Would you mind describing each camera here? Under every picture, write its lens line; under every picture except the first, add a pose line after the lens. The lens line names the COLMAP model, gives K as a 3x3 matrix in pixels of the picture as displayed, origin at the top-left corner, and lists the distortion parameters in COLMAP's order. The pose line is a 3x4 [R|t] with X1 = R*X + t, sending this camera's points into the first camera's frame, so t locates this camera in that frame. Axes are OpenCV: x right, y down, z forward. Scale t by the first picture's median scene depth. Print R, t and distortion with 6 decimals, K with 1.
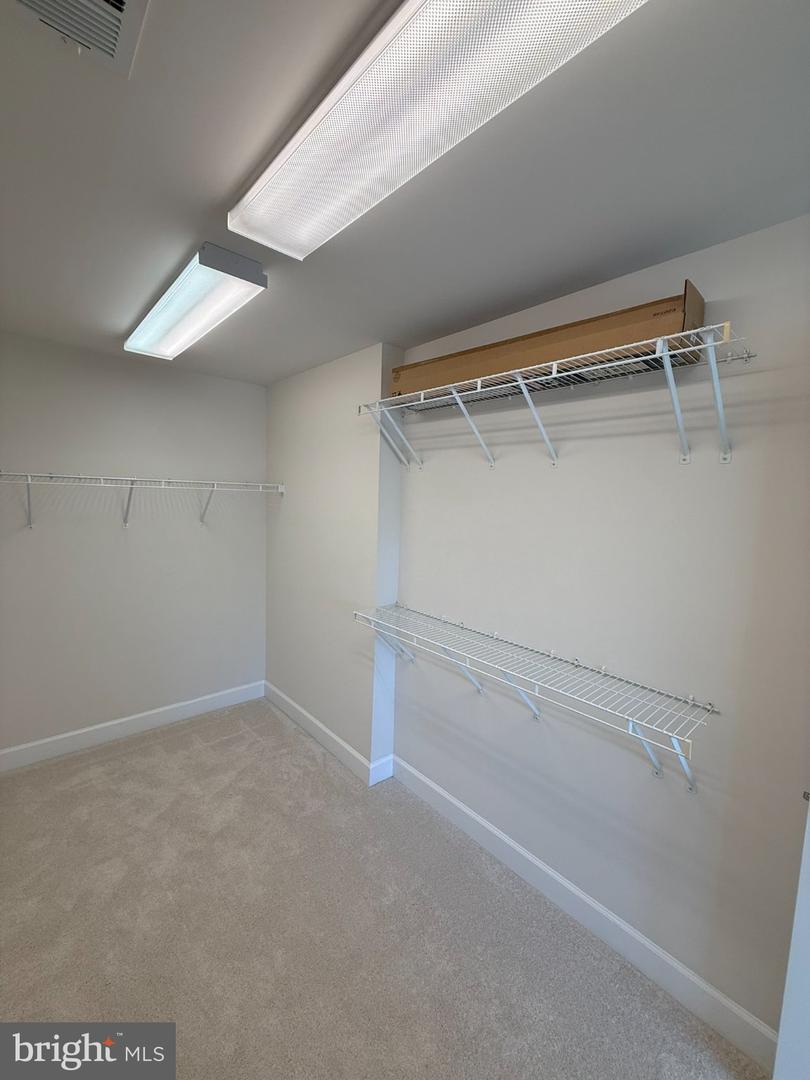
lens RADIAL K [[429.5, 0, 405.0], [0, 429.5, 540.0], [0, 0, 1]] dist [-0.000022, 0.000294]
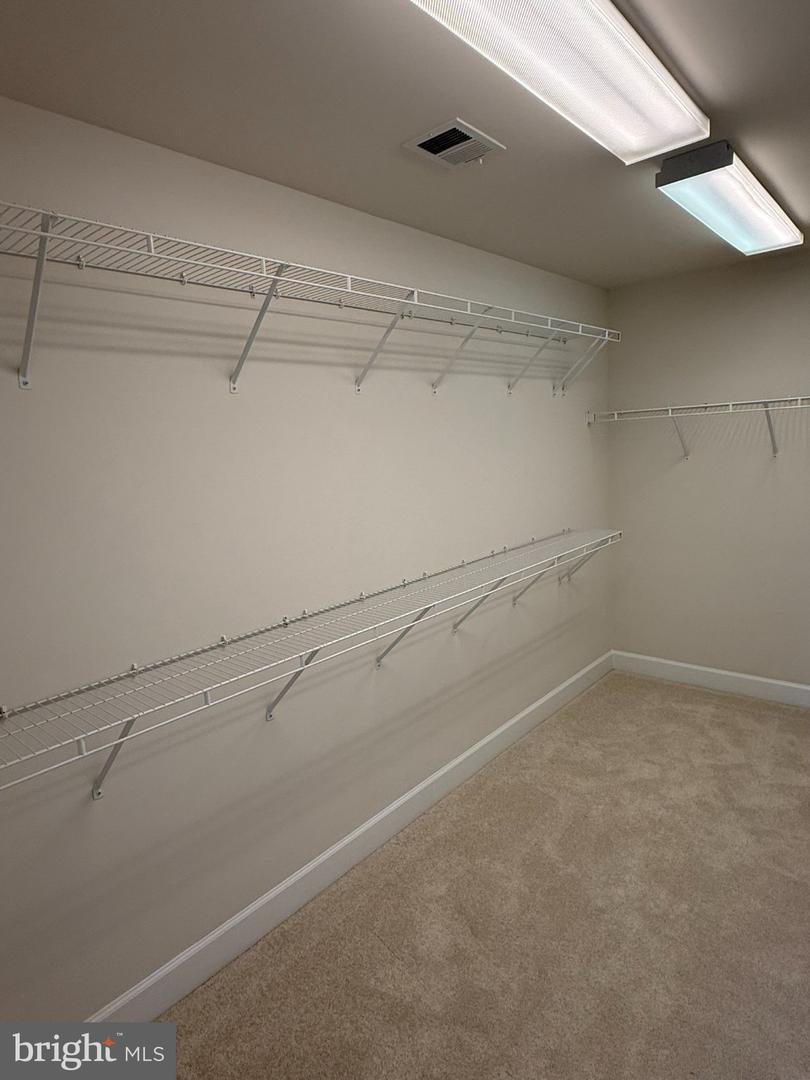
lens RADIAL K [[621.8, 0, 405.0], [0, 621.8, 540.0], [0, 0, 1]] dist [-0.005081, -0.001046]
pose [[0.127743, 0.114398, -0.985188, 0.654743], [-0.039471, 0.993125, 0.110202, 0.034176], [0.991022, 0.024809, 0.131381, 0.150304]]
